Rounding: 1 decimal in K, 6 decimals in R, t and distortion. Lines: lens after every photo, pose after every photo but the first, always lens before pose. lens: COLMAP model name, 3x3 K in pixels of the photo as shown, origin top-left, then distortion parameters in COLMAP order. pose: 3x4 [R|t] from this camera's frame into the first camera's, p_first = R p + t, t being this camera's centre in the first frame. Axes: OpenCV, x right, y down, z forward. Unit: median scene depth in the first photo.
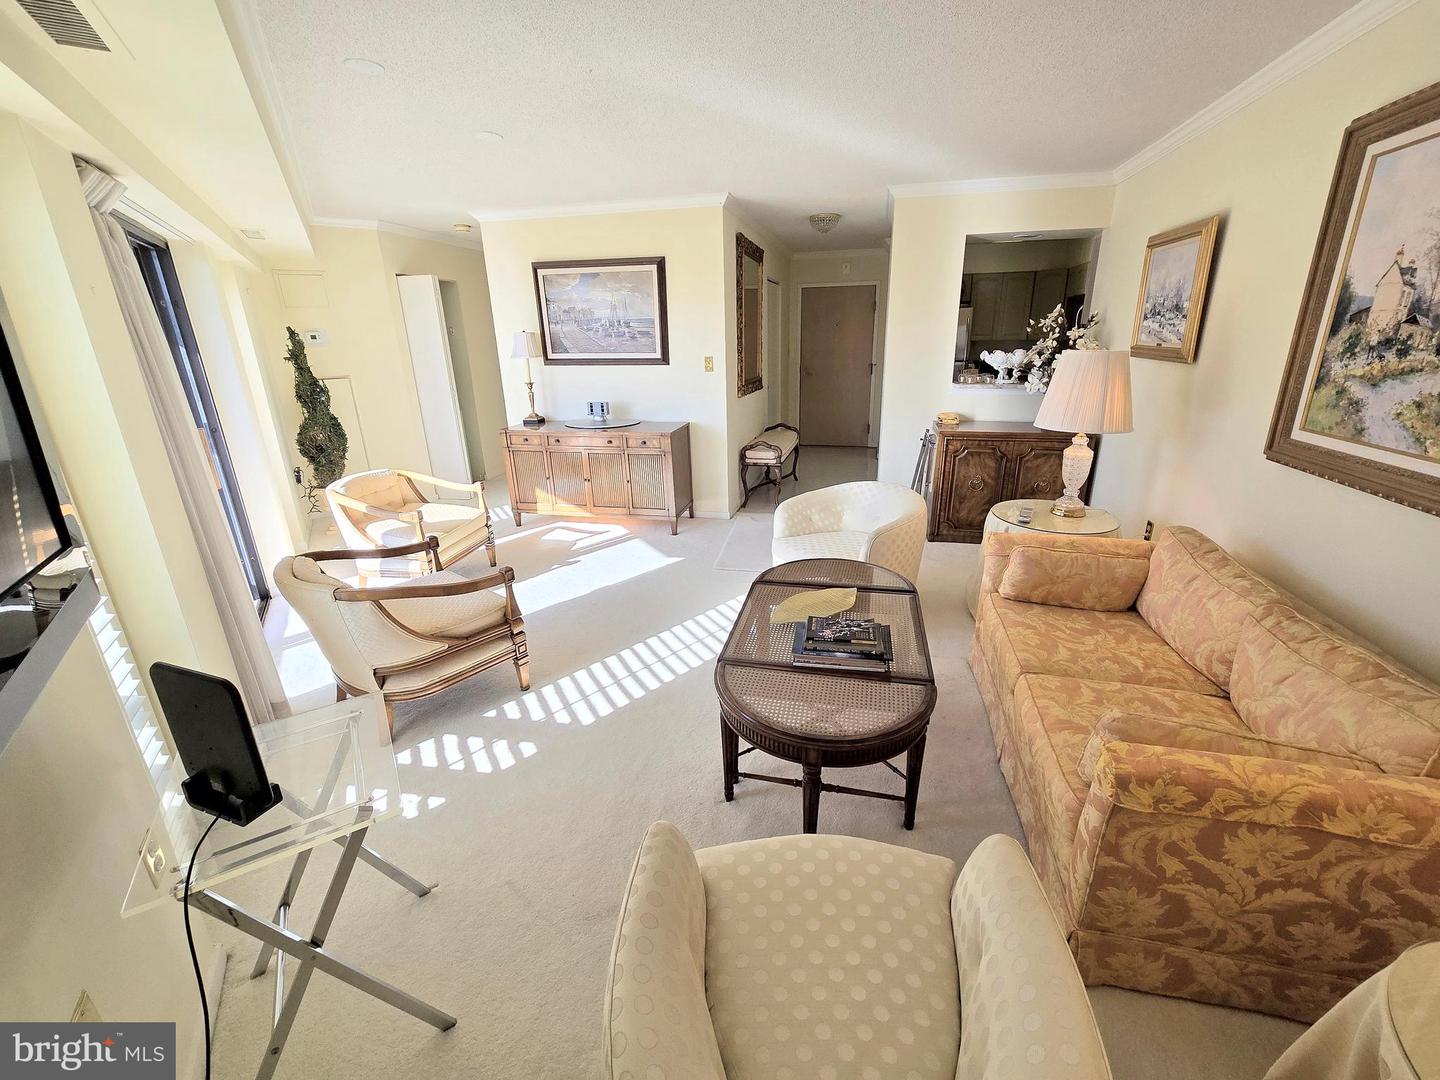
lens RADIAL K [[588.6, 0, 722.8], [0, 588.6, 537.3], [0, 0, 1]] dist [0.001997, -0.000105]
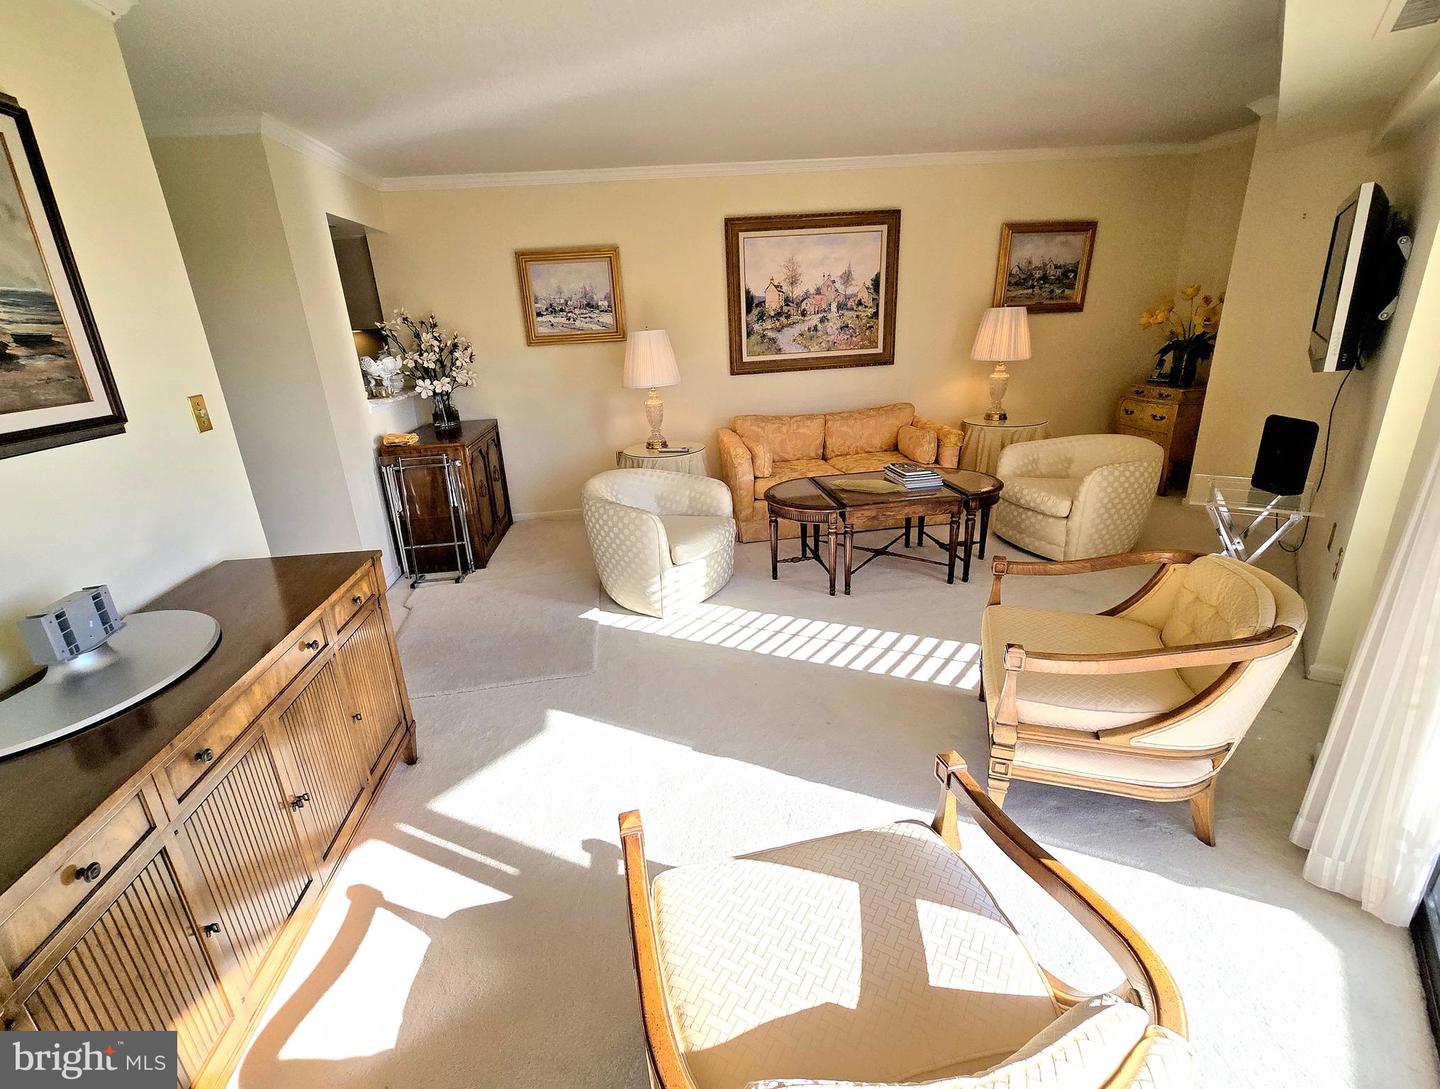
lens RADIAL K [[624.3, 0, 709.4], [0, 624.3, 541.3], [0, 0, 1]] dist [-0.001421, -0.000005]
pose [[-0.327083, -0.292884, 0.898463, -1.380433], [0.367764, 0.836355, 0.406521, -0.659734], [-0.870498, 0.463389, -0.165845, 1.995393]]
